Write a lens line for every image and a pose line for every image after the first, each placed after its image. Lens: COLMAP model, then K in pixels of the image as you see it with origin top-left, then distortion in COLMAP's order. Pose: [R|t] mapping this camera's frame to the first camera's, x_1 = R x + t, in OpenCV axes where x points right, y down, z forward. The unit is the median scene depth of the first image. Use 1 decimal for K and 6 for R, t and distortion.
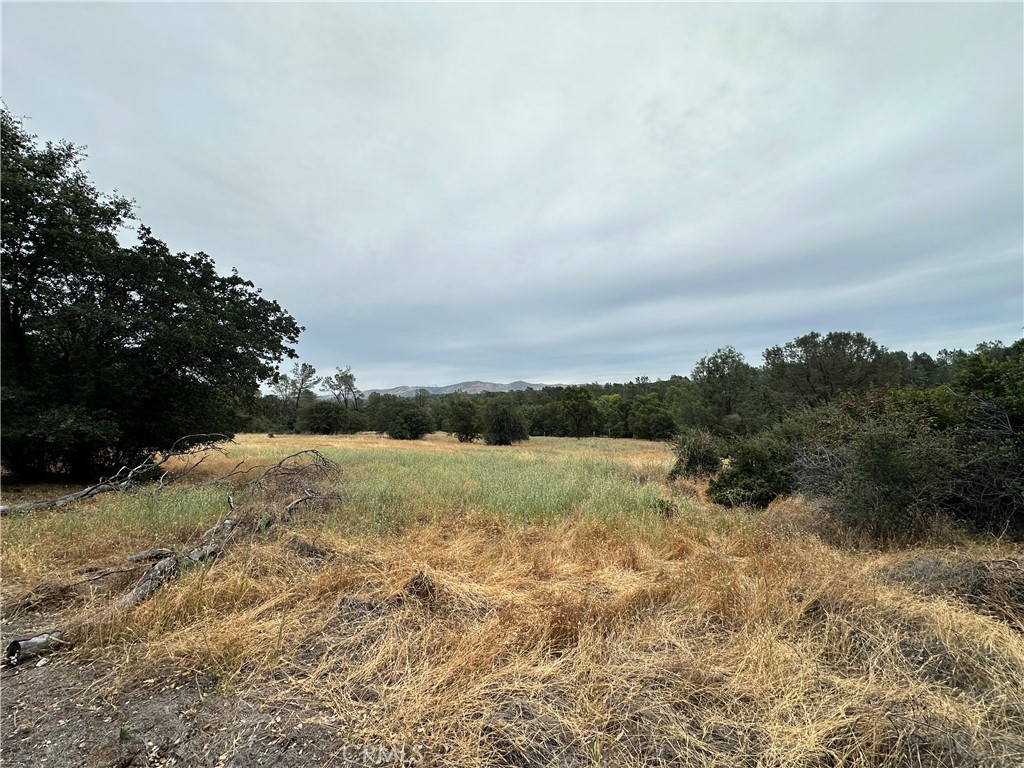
lens RADIAL K [[435.9, 0, 512.0], [0, 435.9, 384.0], [0, 0, 1]] dist [0.001177, 0.000018]
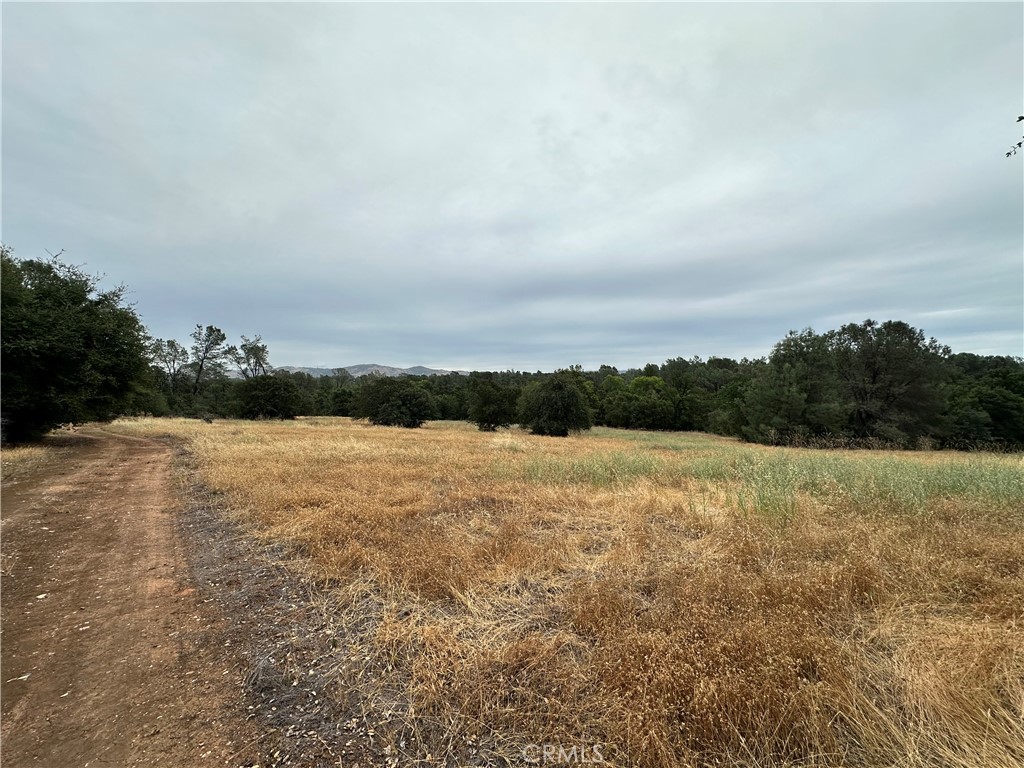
lens RADIAL K [[415.1, 0, 512.0], [0, 415.1, 384.0], [0, 0, 1]] dist [-0.020835, 0.000031]
pose [[0.963640, 0.032072, 0.265272, -0.082977], [-0.039642, 0.998944, 0.023228, 0.009163], [-0.264247, -0.032899, 0.963894, 0.086697]]
